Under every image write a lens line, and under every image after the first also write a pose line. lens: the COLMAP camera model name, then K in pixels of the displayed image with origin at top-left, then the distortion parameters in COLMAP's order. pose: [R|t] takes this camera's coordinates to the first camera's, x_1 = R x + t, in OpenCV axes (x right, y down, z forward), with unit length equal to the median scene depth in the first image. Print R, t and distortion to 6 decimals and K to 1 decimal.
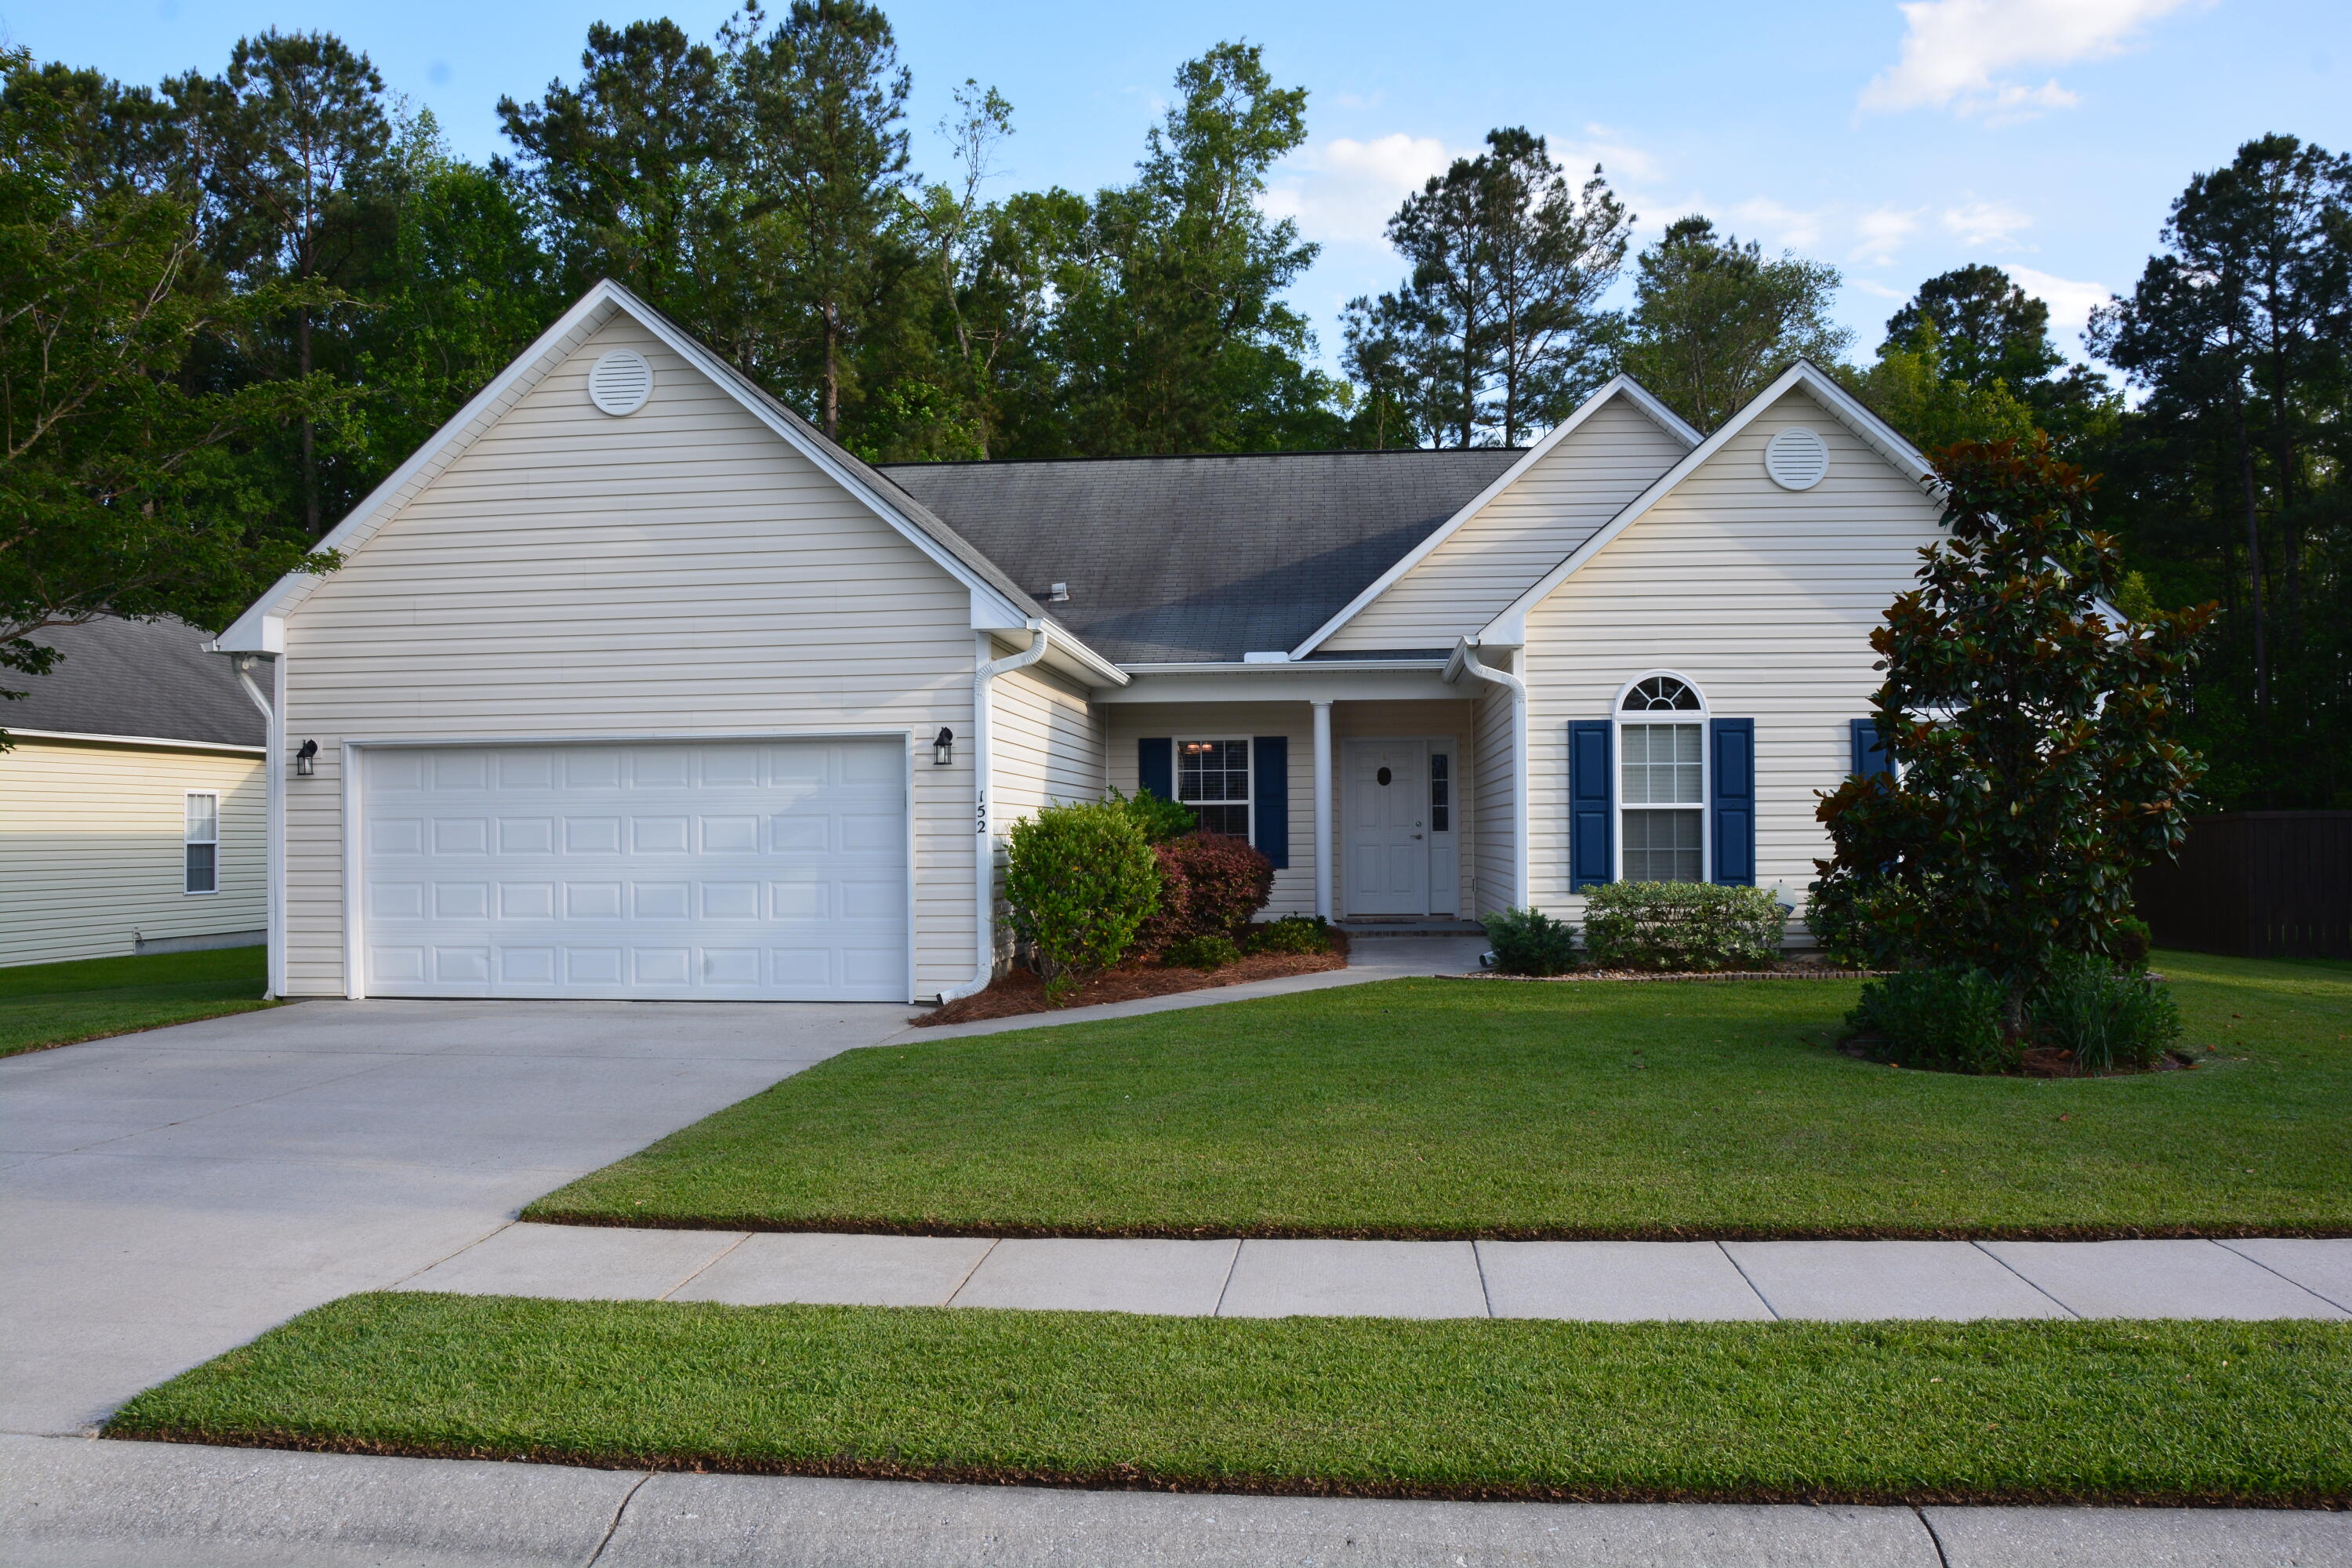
lens RADIAL K [[1849.6, 0, 1176.0], [0, 1849.6, 784.0], [0, 0, 1]] dist [-0.153825, 0.072287]
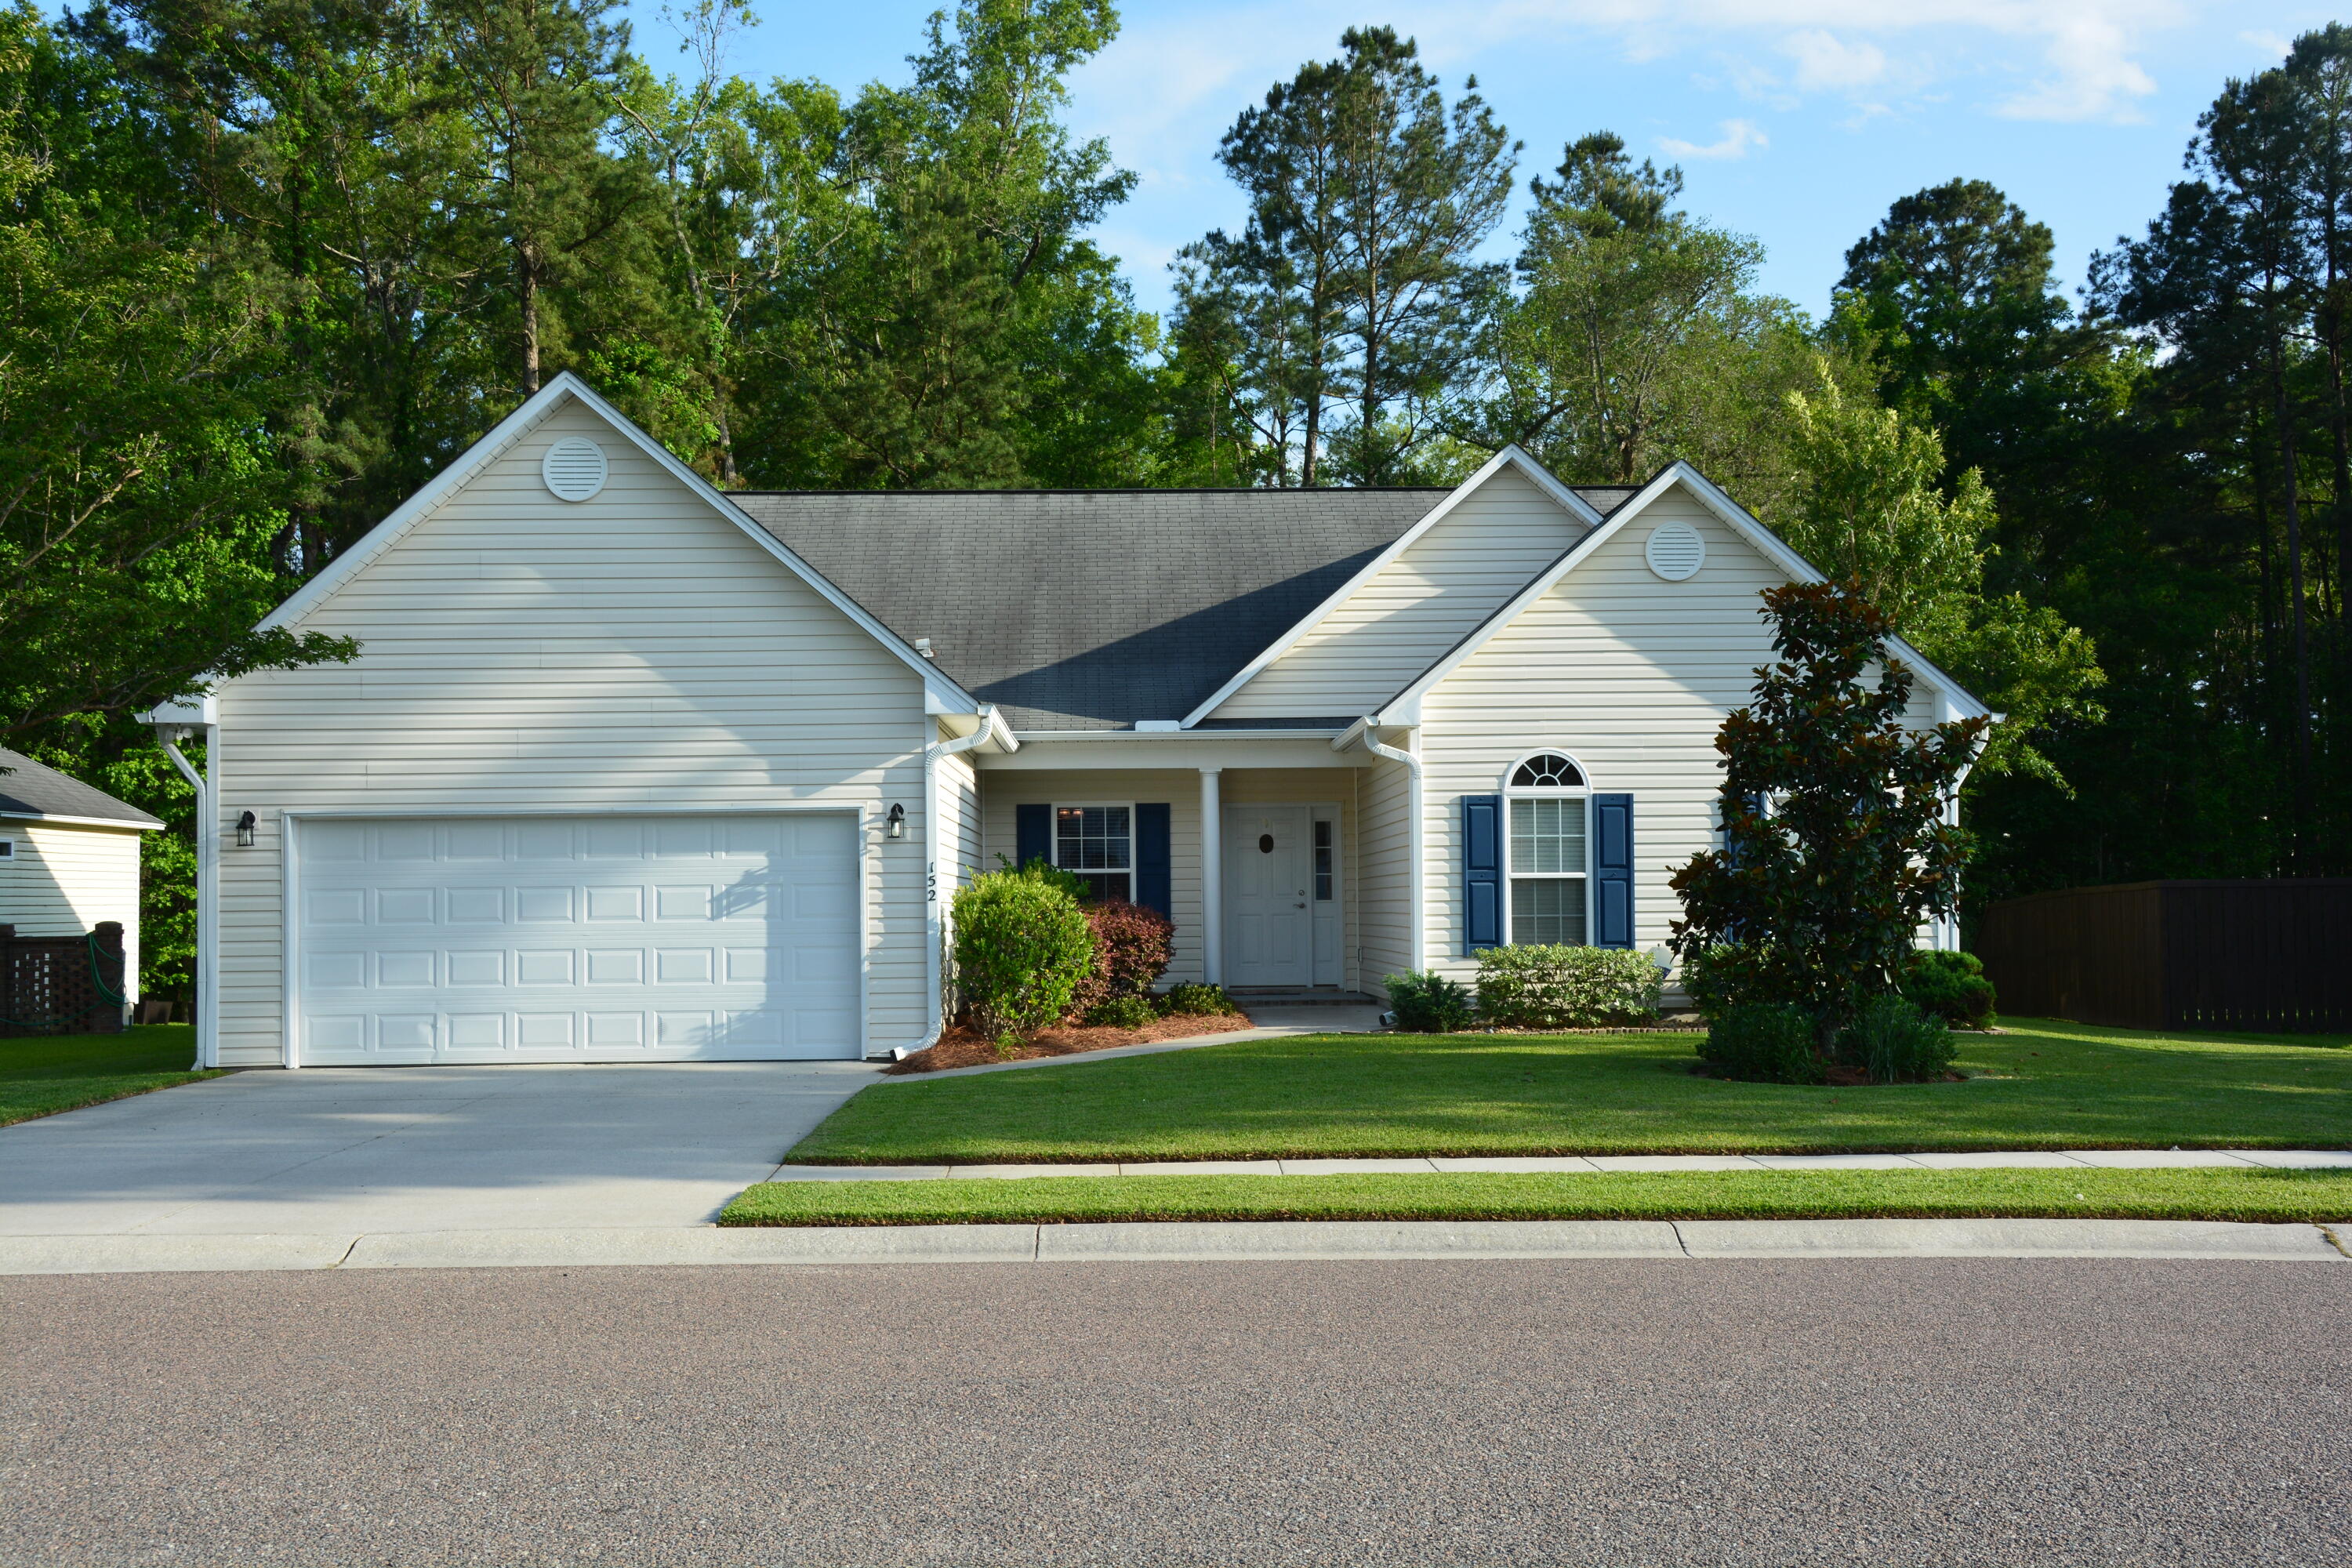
lens RADIAL K [[2609.2, 0, 1176.0], [0, 2609.2, 784.0], [0, 0, 1]] dist [0.000196, -0.006372]
pose [[0.993403, 0.003088, 0.114636, -0.093155], [-0.000651, 0.999773, -0.021287, -0.006511], [-0.114676, 0.021072, 0.993179, -0.364269]]
